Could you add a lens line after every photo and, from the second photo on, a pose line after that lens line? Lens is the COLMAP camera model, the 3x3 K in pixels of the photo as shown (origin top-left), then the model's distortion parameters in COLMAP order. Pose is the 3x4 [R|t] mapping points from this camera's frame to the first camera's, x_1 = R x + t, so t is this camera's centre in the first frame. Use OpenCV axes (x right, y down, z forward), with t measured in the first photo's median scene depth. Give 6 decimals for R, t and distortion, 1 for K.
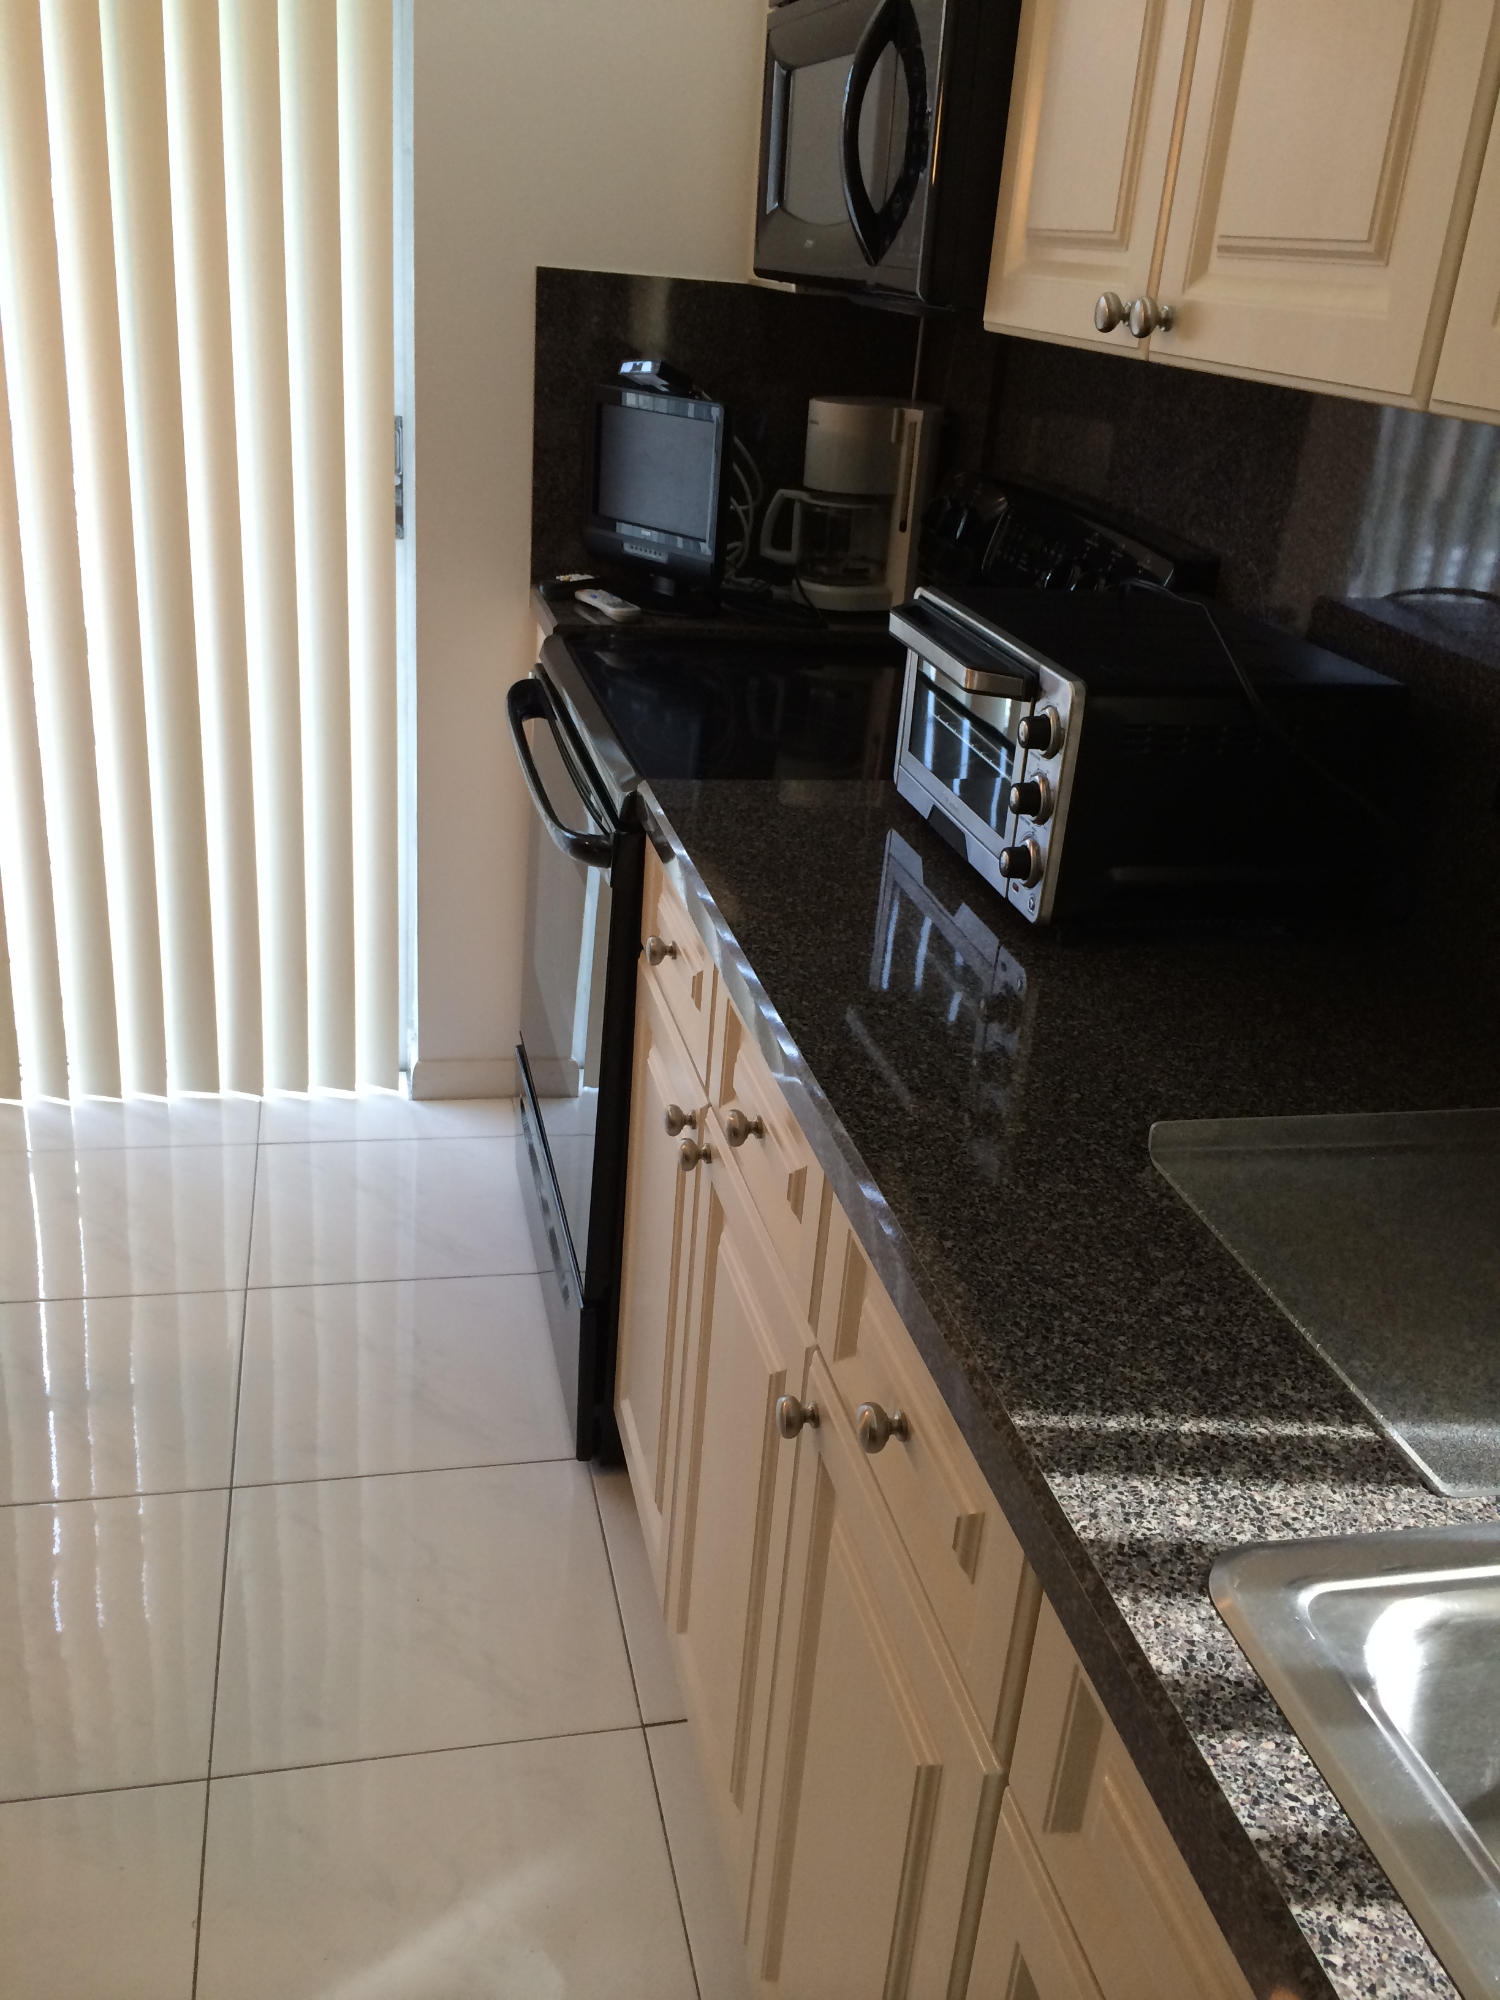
lens RADIAL K [[1751.0, 0, 740.8], [0, 1751.0, 1006.7], [0, 0, 1]] dist [0.039420, -0.022174]
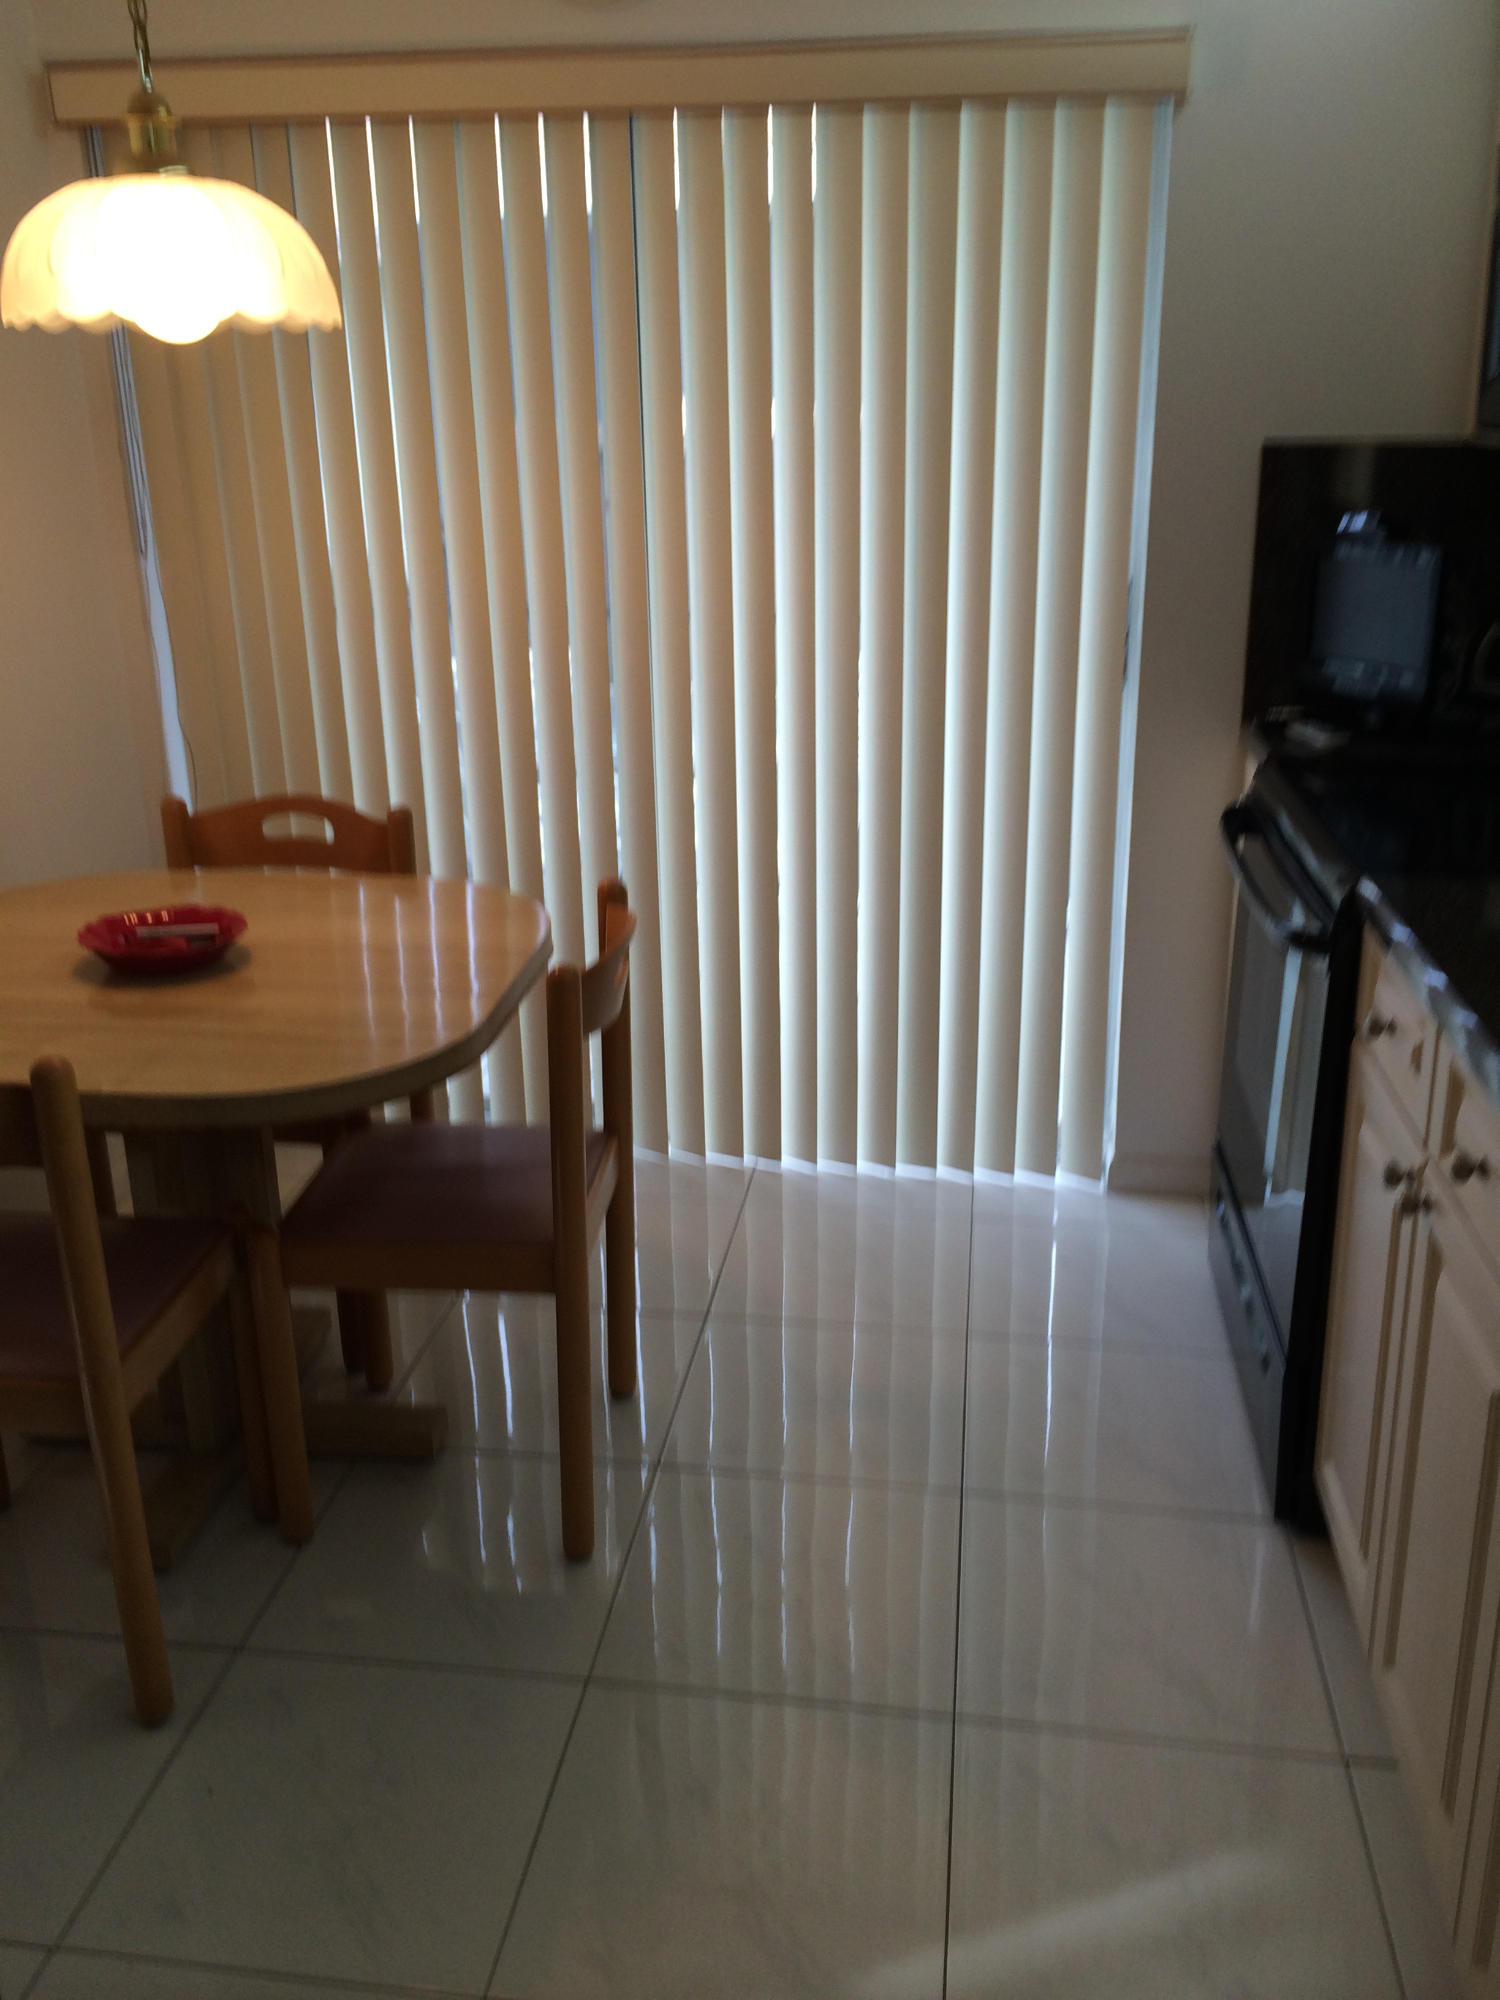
lens RADIAL K [[1751.0, 0, 749.2], [0, 1751.0, 985.0], [0, 0, 1]] dist [0.039420, -0.022174]
pose [[0.935219, 0.021345, -0.353427, -0.021686], [-0.059160, 0.993569, -0.096542, 0.060497], [0.349094, 0.111197, 0.930467, -0.139056]]
